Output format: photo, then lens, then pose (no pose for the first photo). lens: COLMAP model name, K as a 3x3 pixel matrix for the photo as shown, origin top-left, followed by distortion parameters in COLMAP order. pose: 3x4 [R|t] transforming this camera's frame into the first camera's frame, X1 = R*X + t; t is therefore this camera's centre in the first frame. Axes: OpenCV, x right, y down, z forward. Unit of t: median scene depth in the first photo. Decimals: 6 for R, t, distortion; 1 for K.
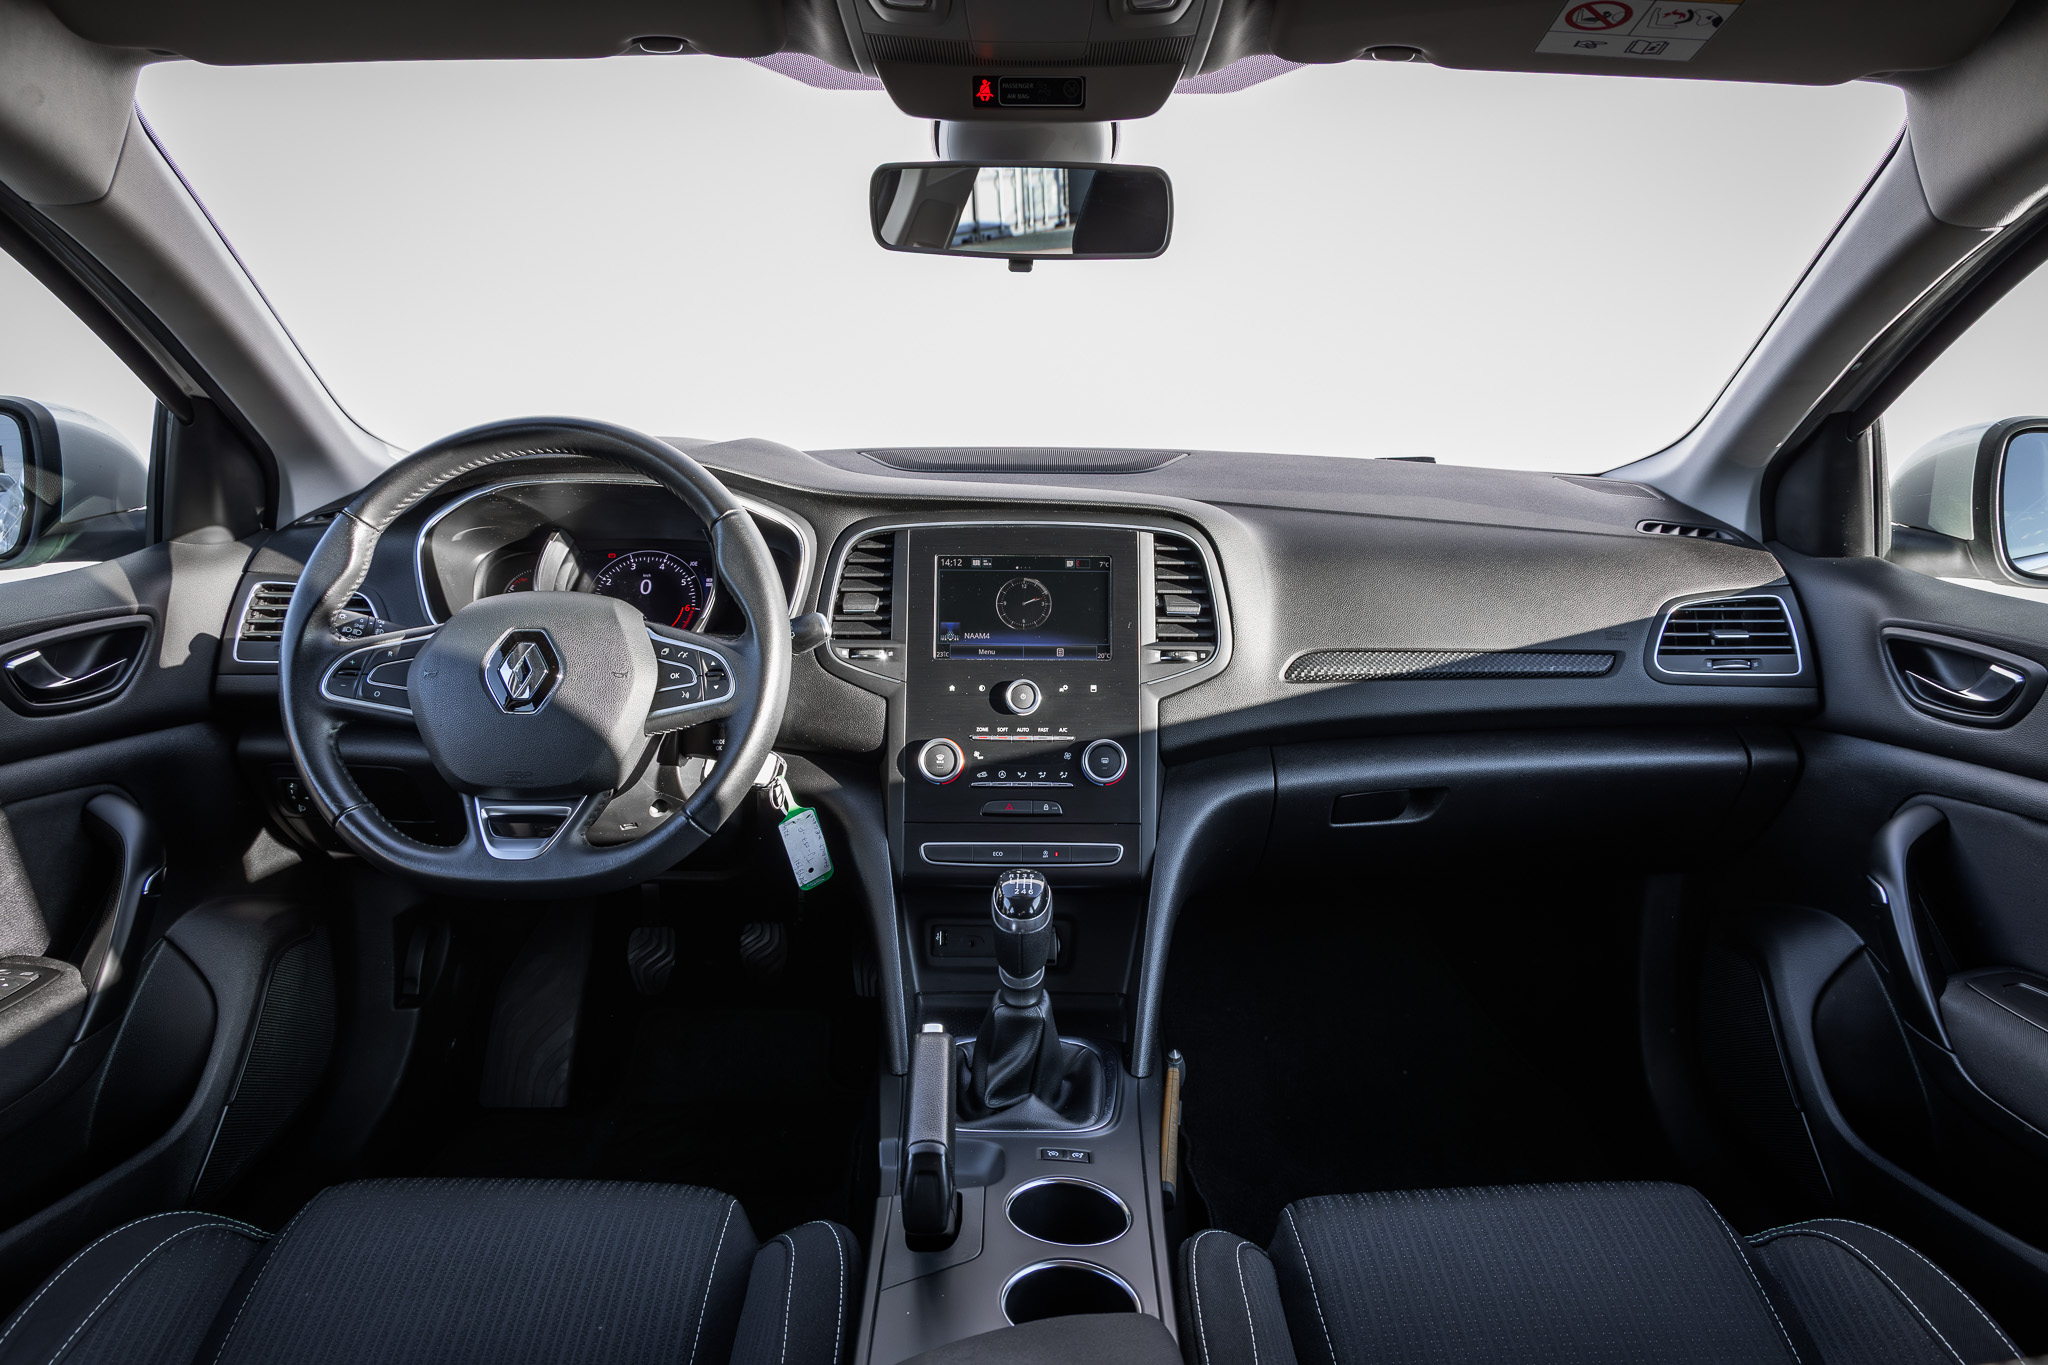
lens RADIAL K [[1329.7, 0, 1039.2], [0, 1329.7, 667.1], [0, 0, 1]] dist [-0.003134, 0.006720]
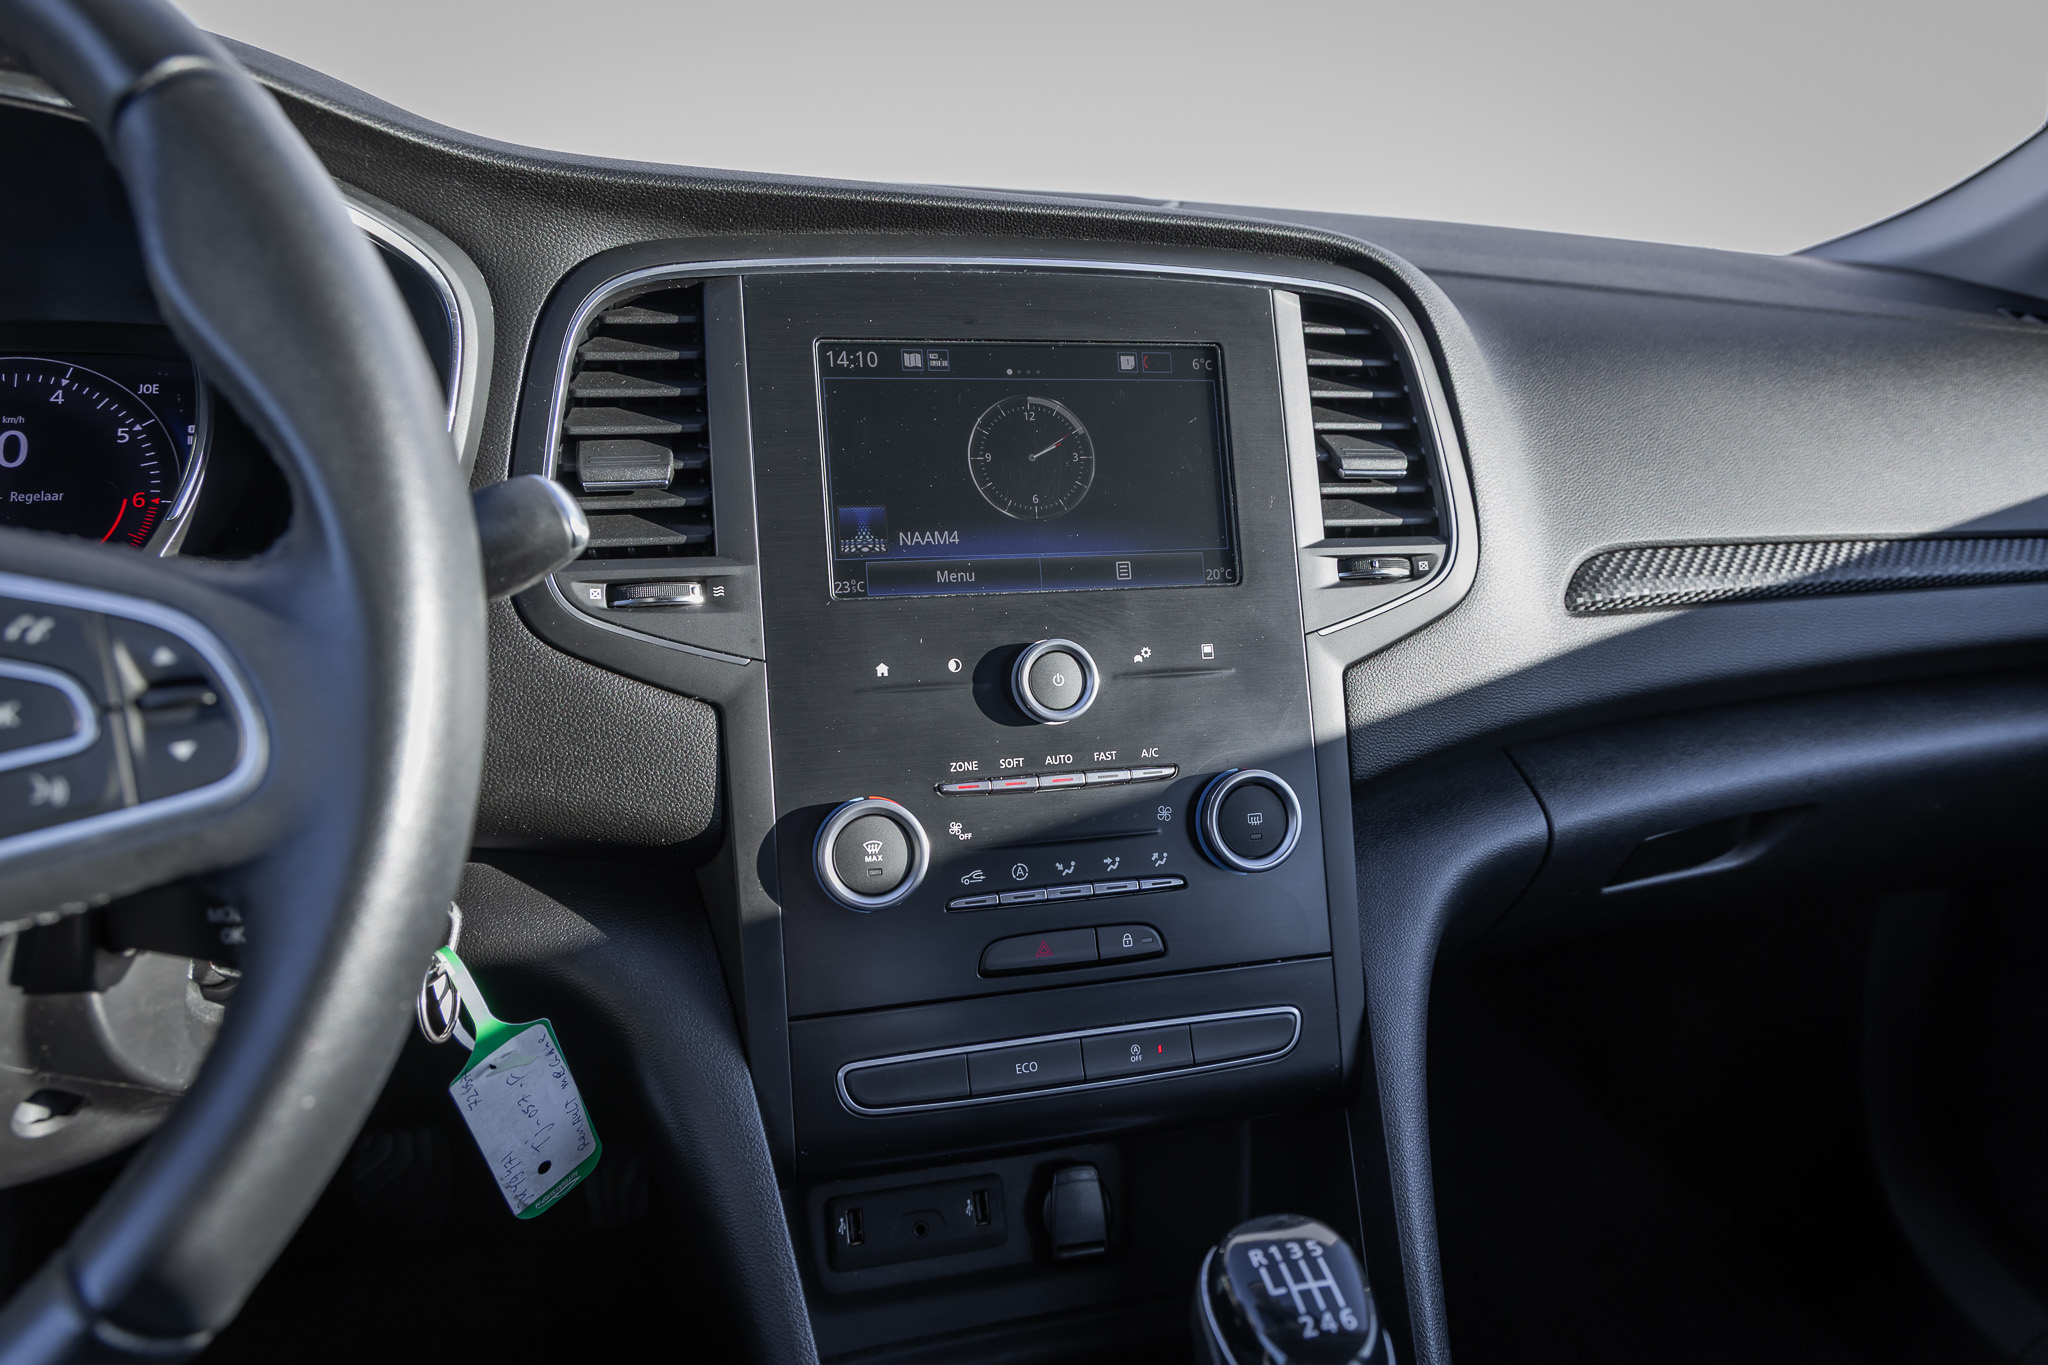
lens RADIAL K [[1329.7, 0, 1024.7], [0, 1329.7, 679.7], [0, 0, 1]] dist [-0.003134, 0.006720]
pose [[0.963062, -0.062572, 0.261907, -0.128847], [0.046080, 0.996576, 0.068647, -0.007087], [-0.265306, -0.054043, 0.962648, 0.597219]]
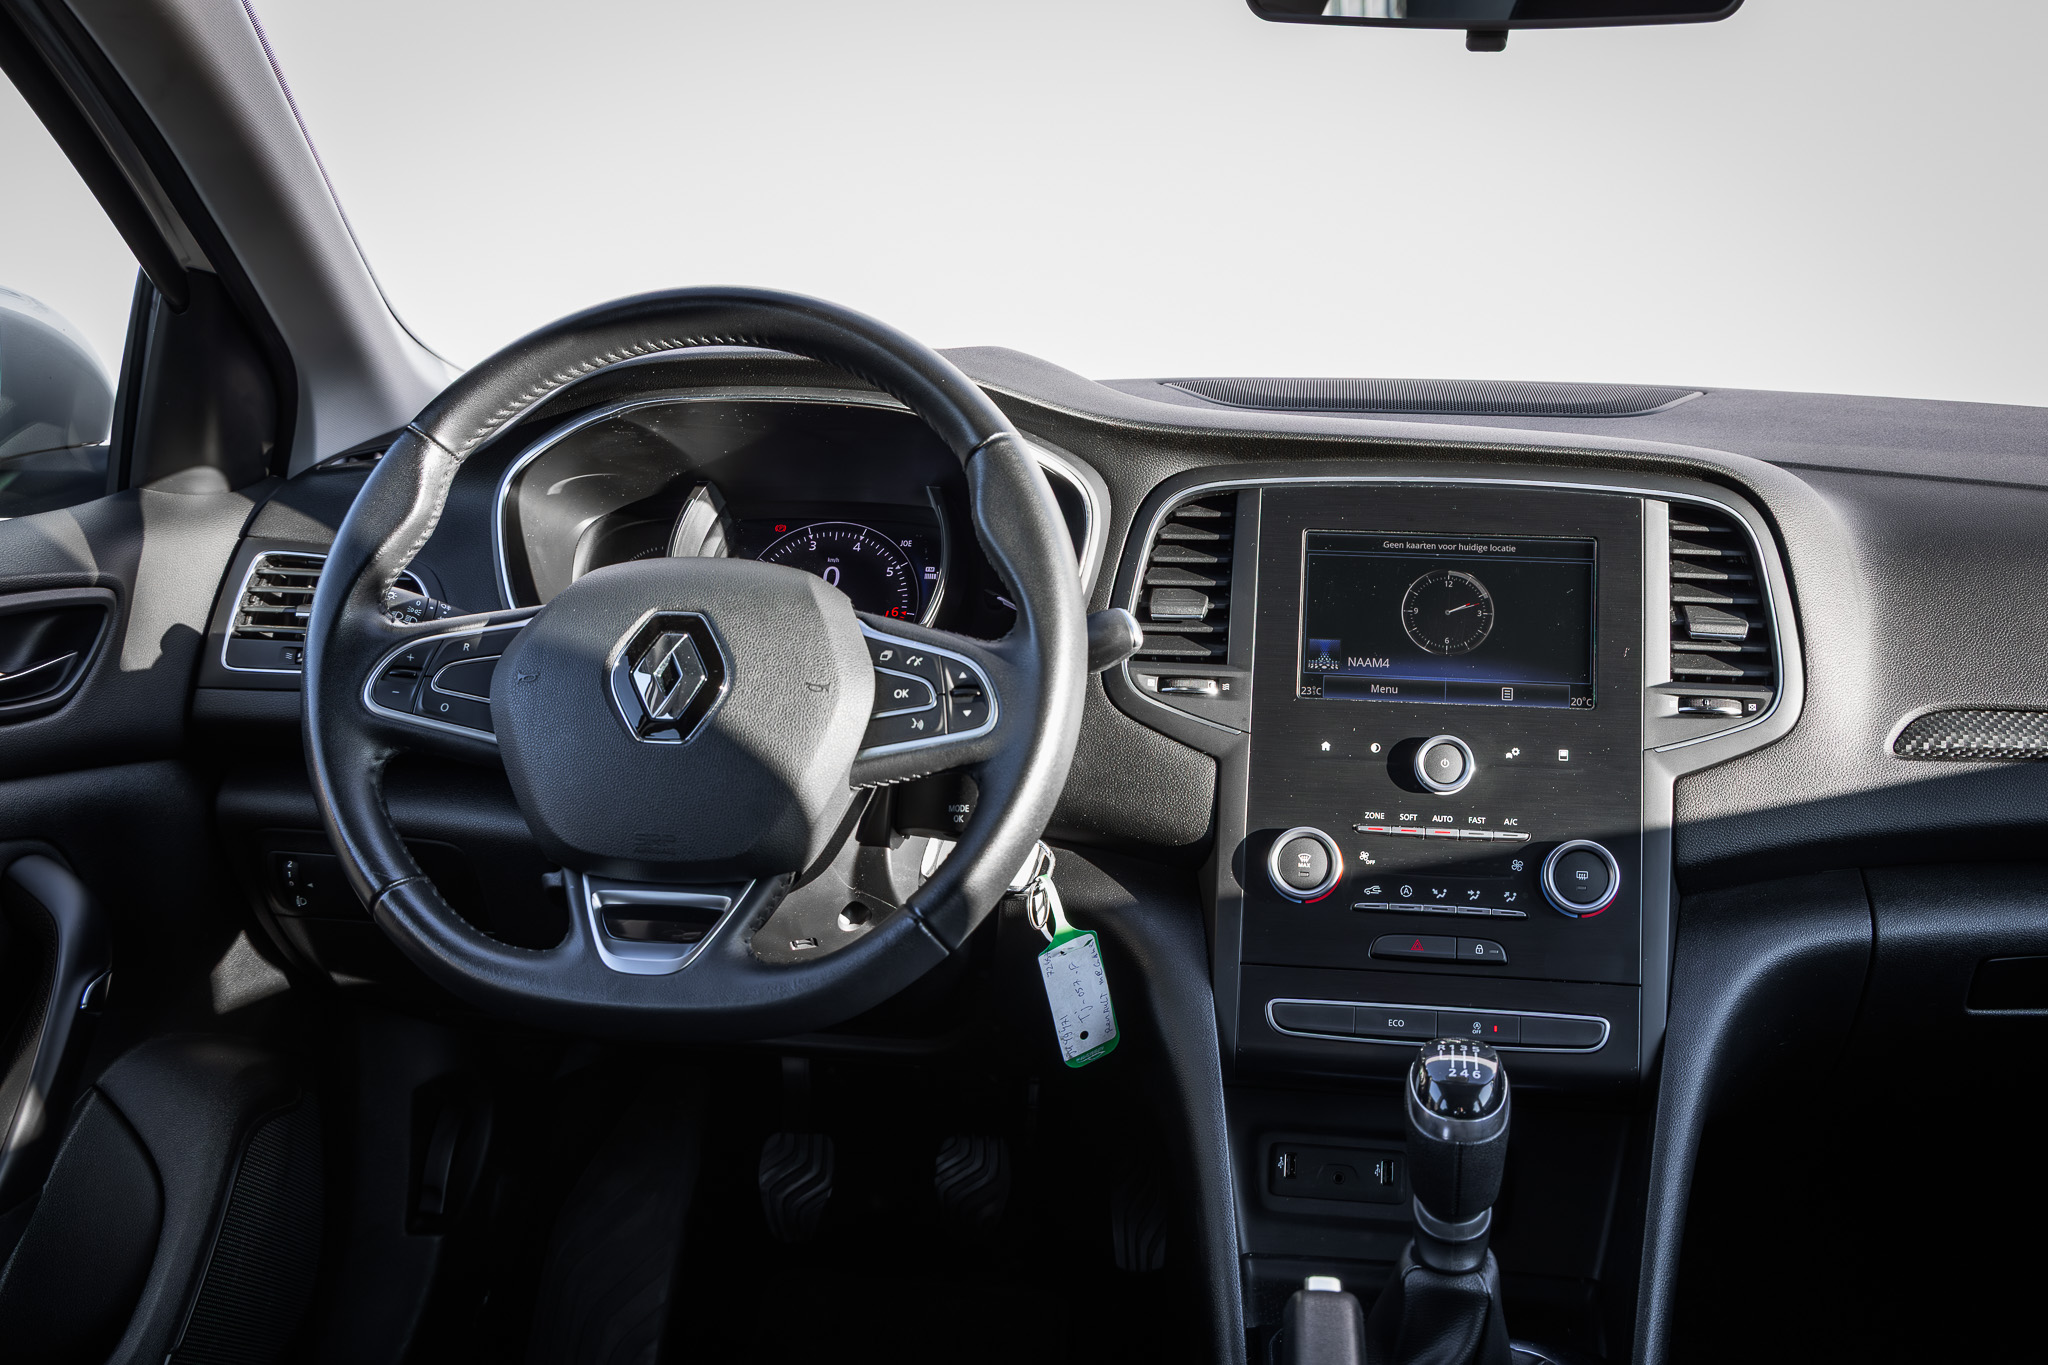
lens RADIAL K [[2096.5, 0, 1050.9], [0, 2096.5, 669.9], [0, 0, 1]] dist [-0.007109, 0.000000]
pose [[0.990356, 0.030677, -0.135107, -0.061135], [-0.039390, 0.997280, -0.062292, 0.045420], [0.132829, 0.067013, 0.988871, 0.032059]]
